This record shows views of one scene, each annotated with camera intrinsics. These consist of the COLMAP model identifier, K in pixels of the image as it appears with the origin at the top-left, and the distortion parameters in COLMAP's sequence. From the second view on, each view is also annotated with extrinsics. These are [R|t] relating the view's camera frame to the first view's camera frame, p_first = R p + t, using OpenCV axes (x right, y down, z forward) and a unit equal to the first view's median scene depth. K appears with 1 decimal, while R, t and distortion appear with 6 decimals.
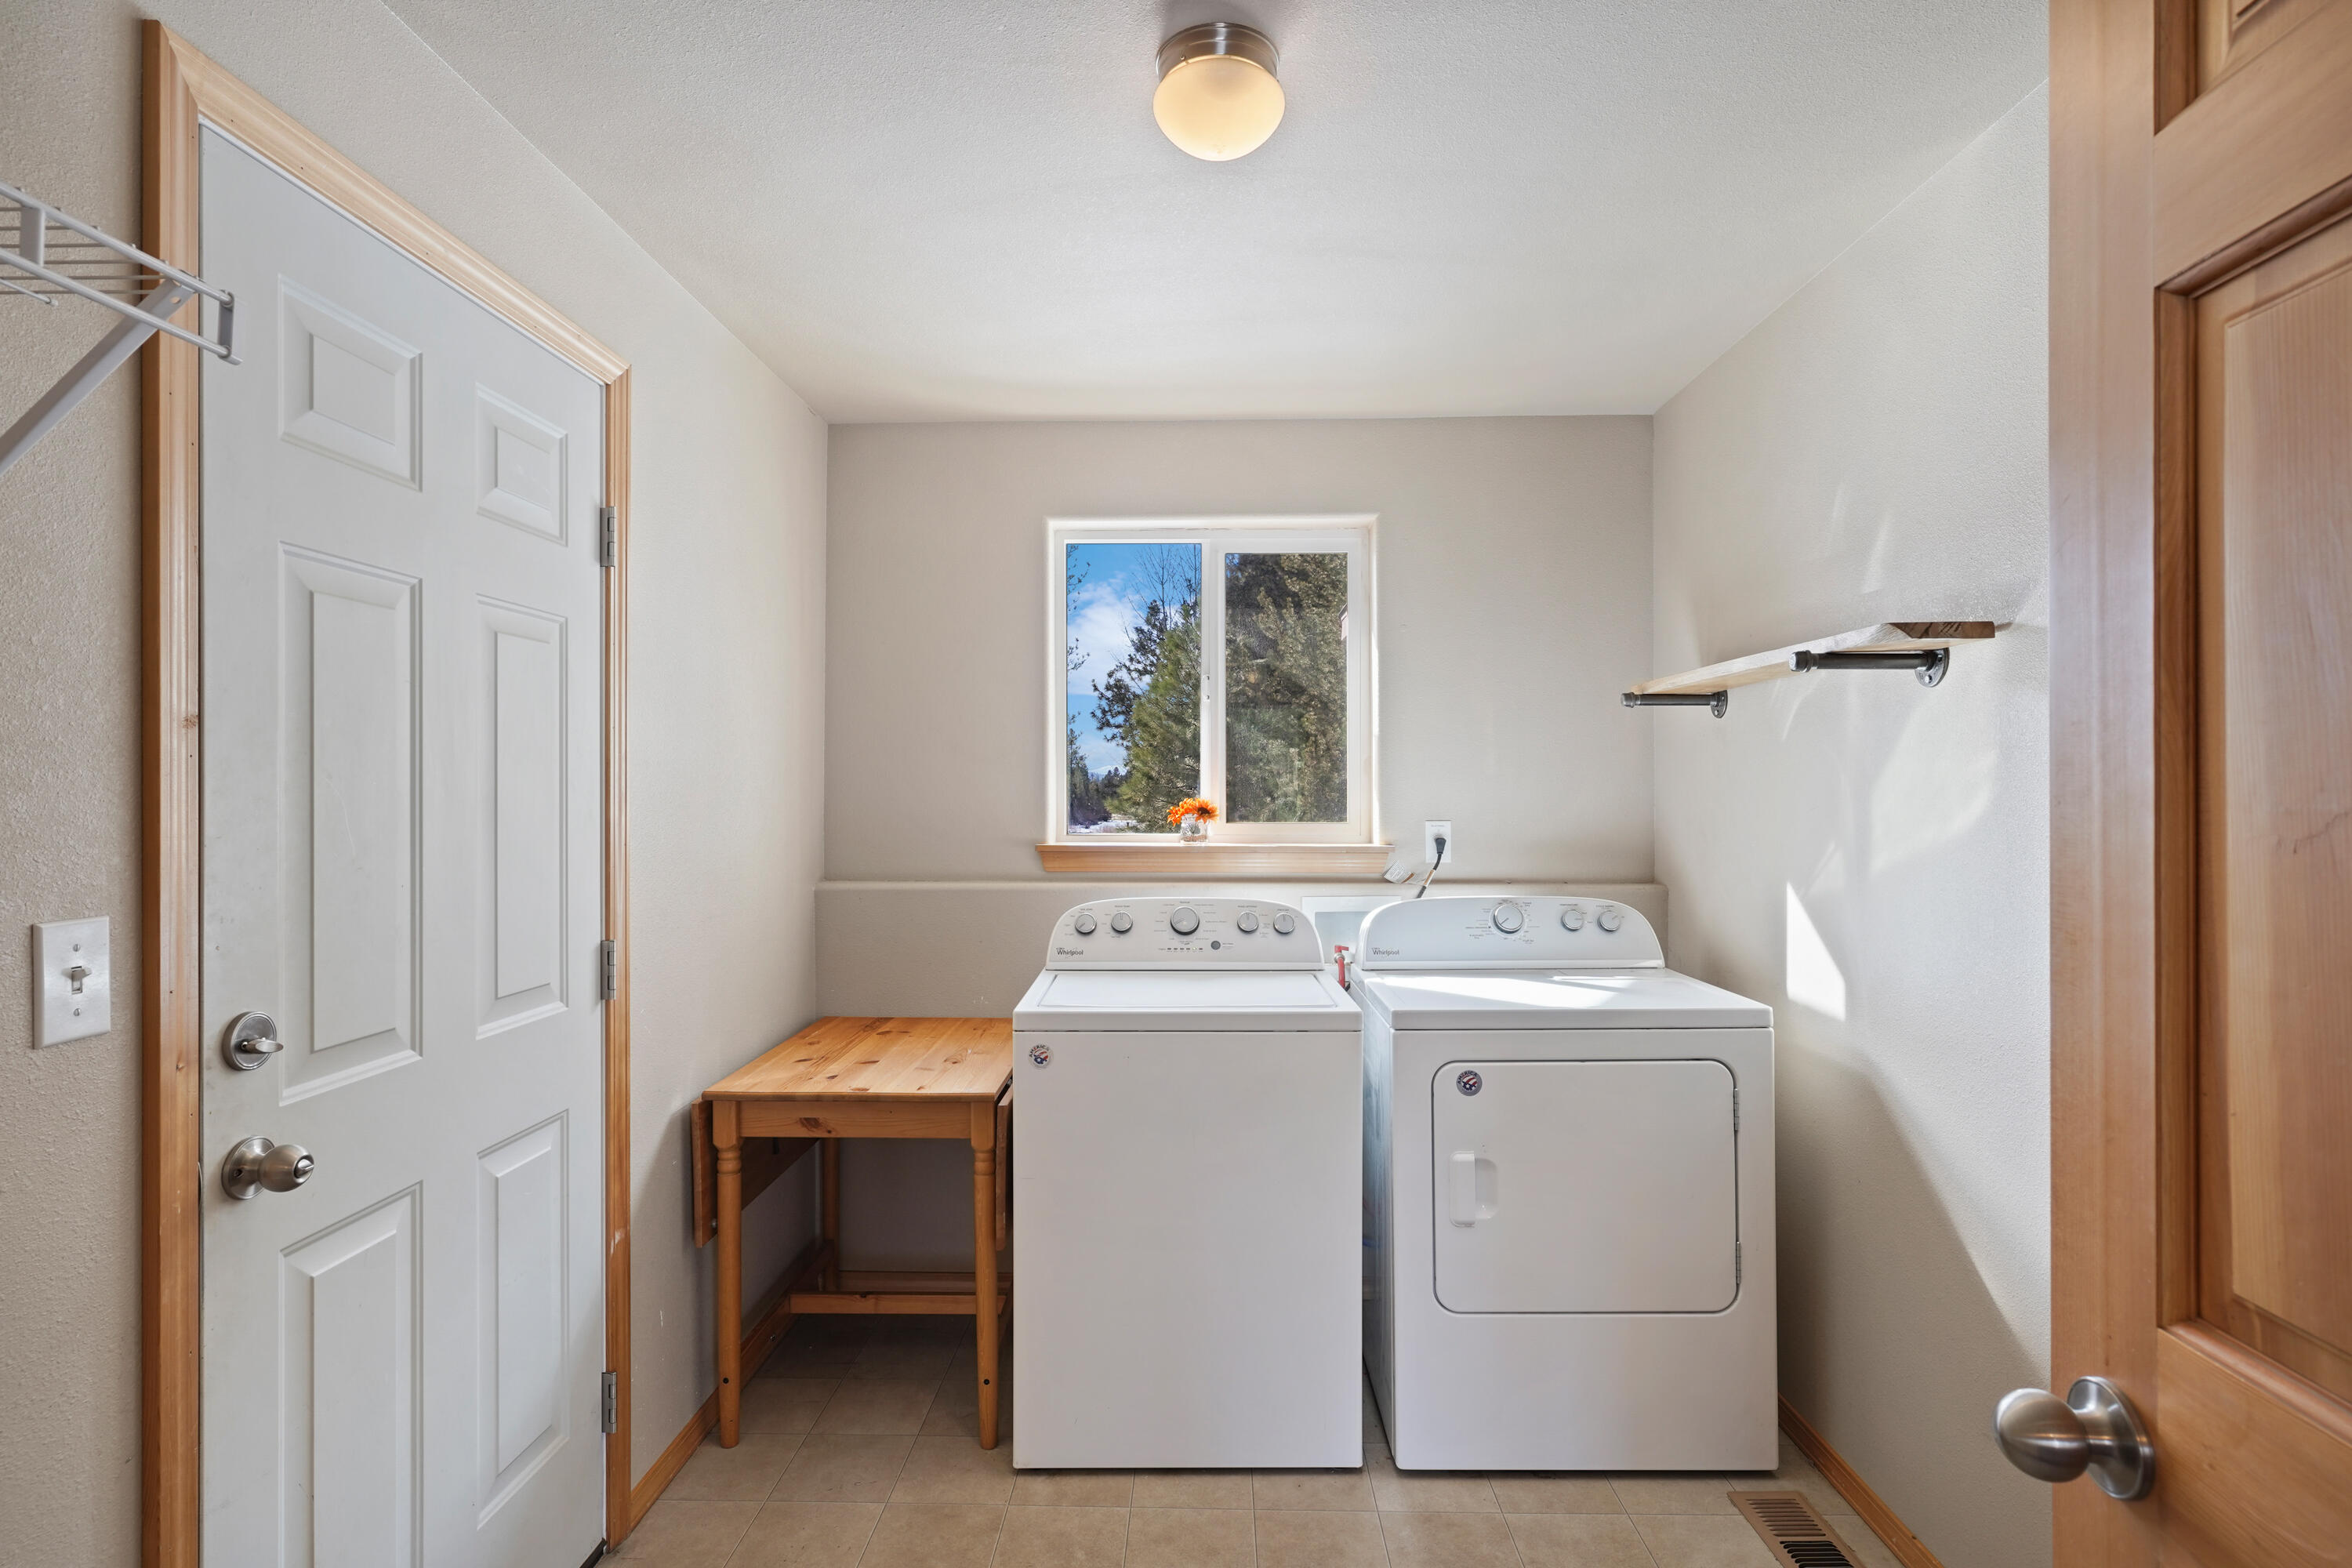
lens RADIAL K [[1222.4, 0, 1176.0], [0, 1222.4, 784.0], [0, 0, 1]] dist [-0.000047, -0.000011]
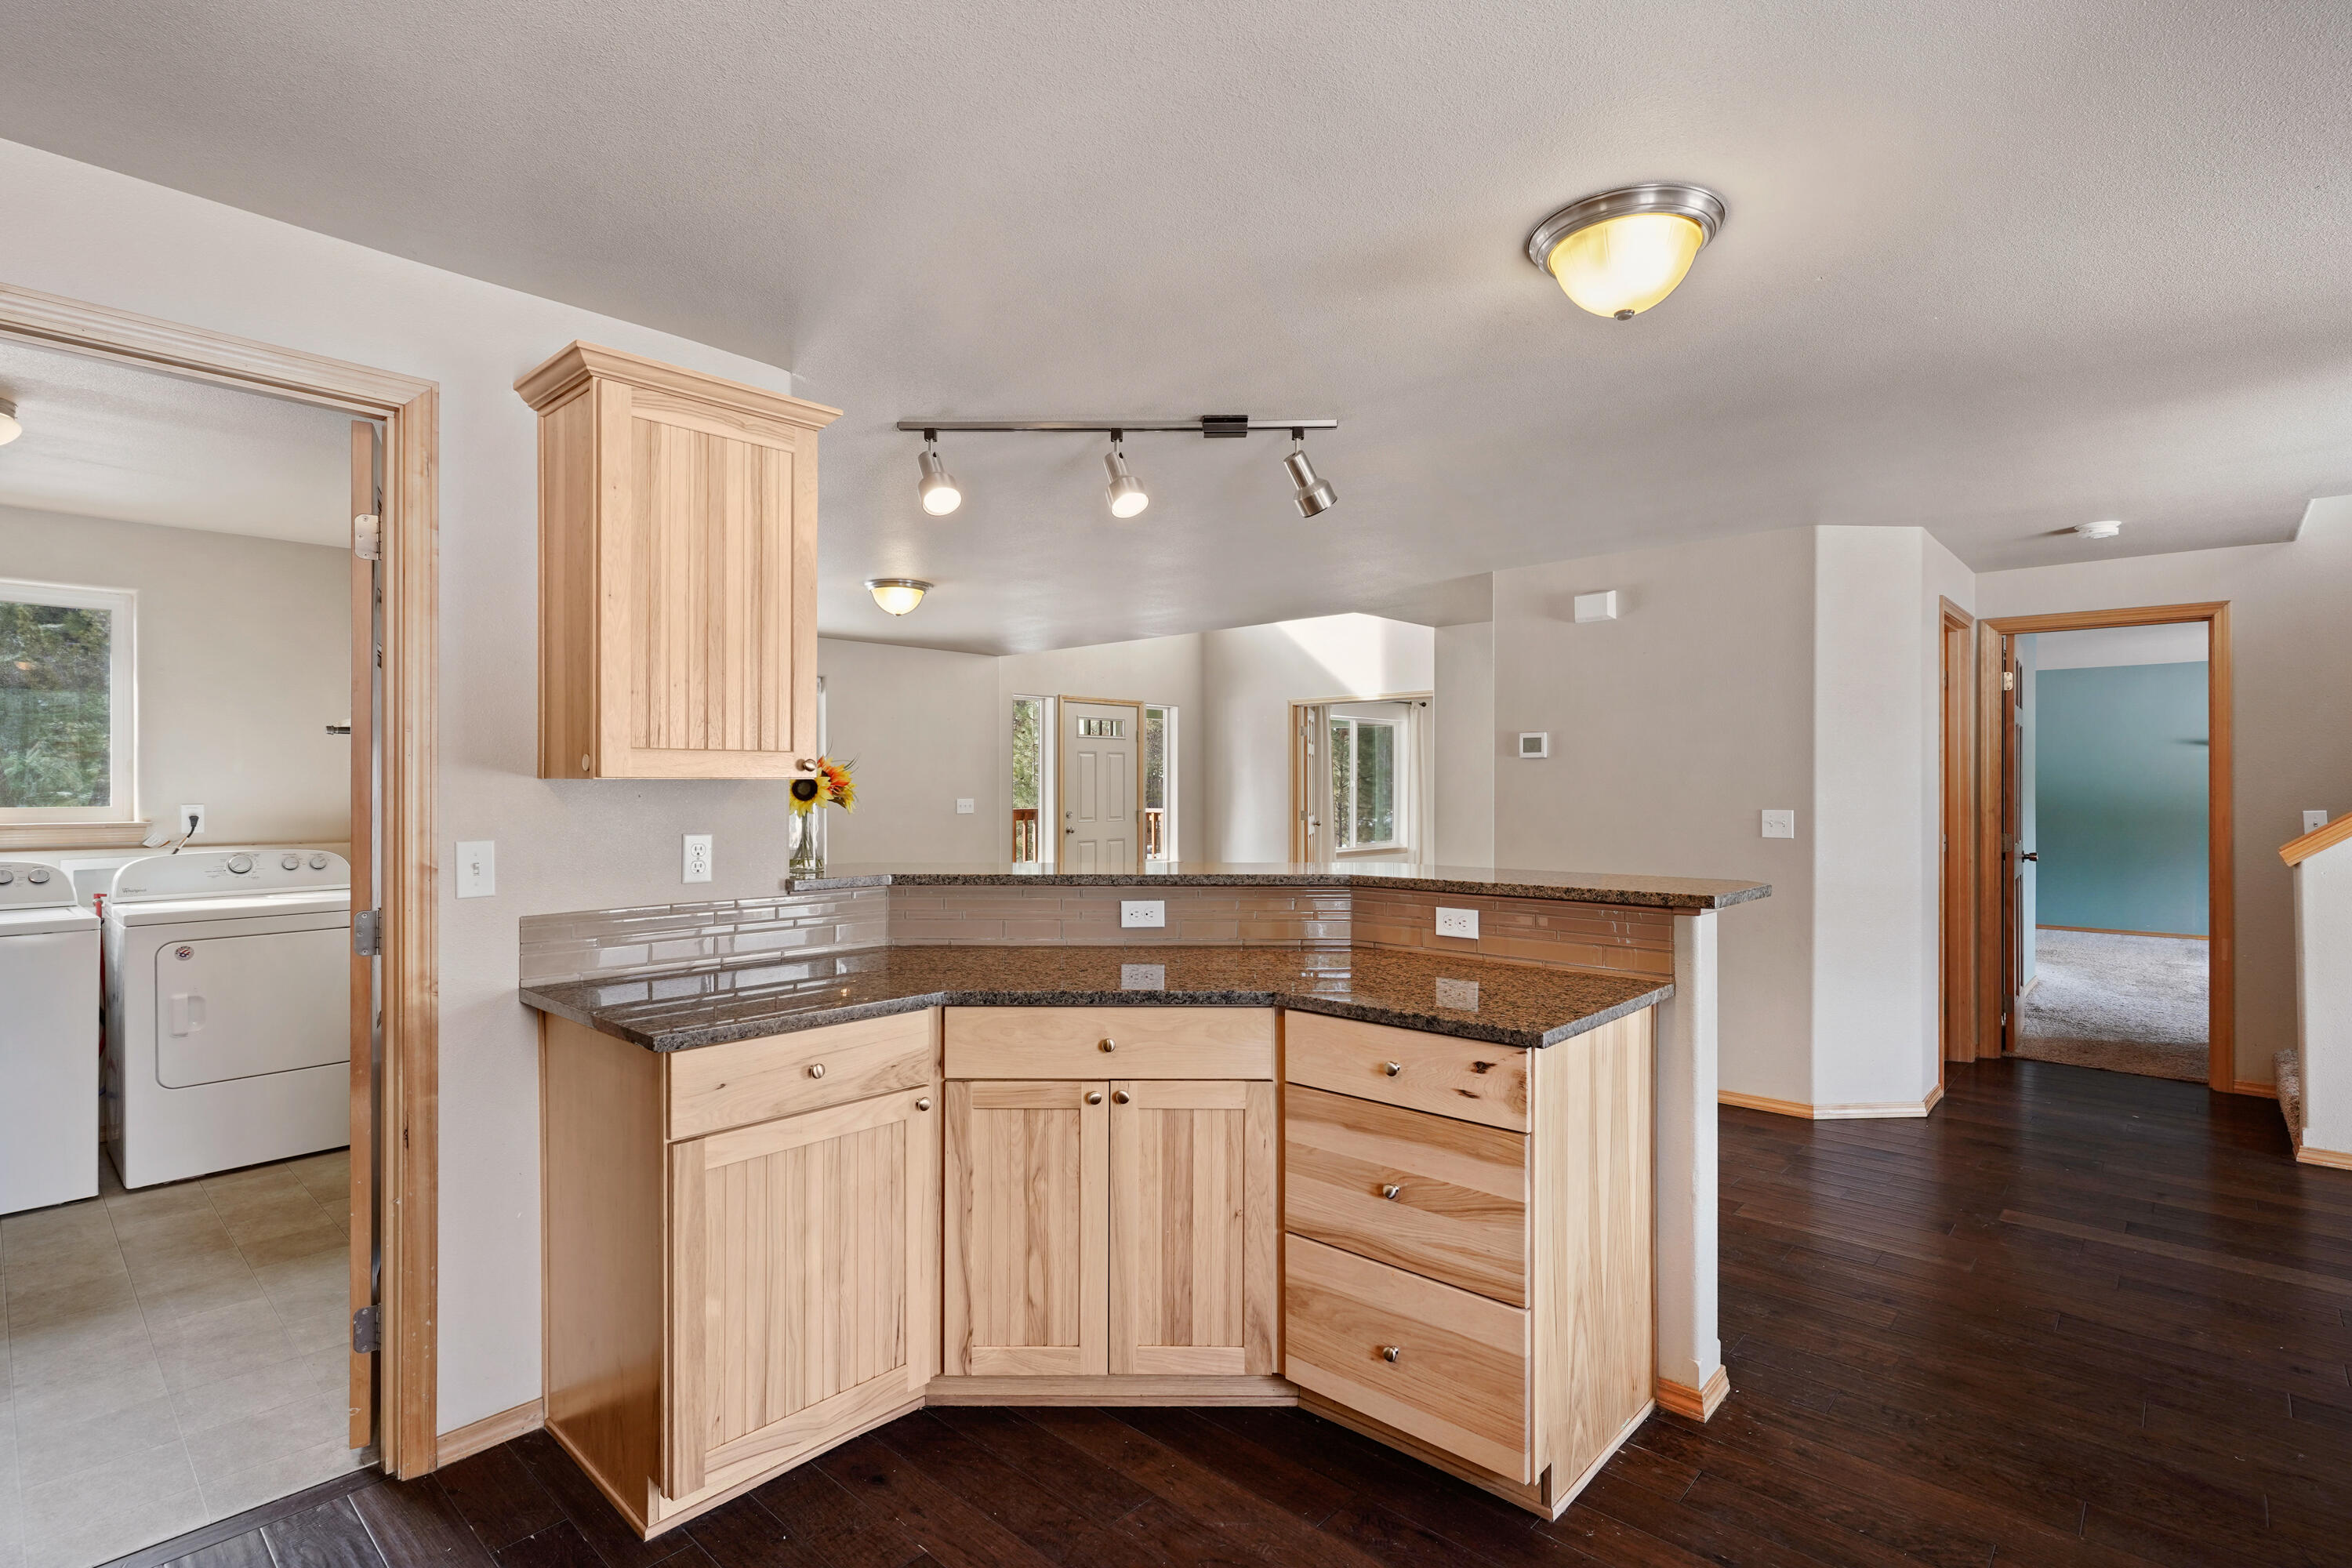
lens RADIAL K [[1128.7, 0, 1181.0], [0, 1128.7, 784.7], [0, 0, 1]] dist [-0.002884, 0.000894]
pose [[0.662143, 0.002801, 0.749373, -0.014872], [-0.002649, 0.999996, -0.001397, 0.005472], [-0.749373, -0.001060, 0.662147, -0.852073]]
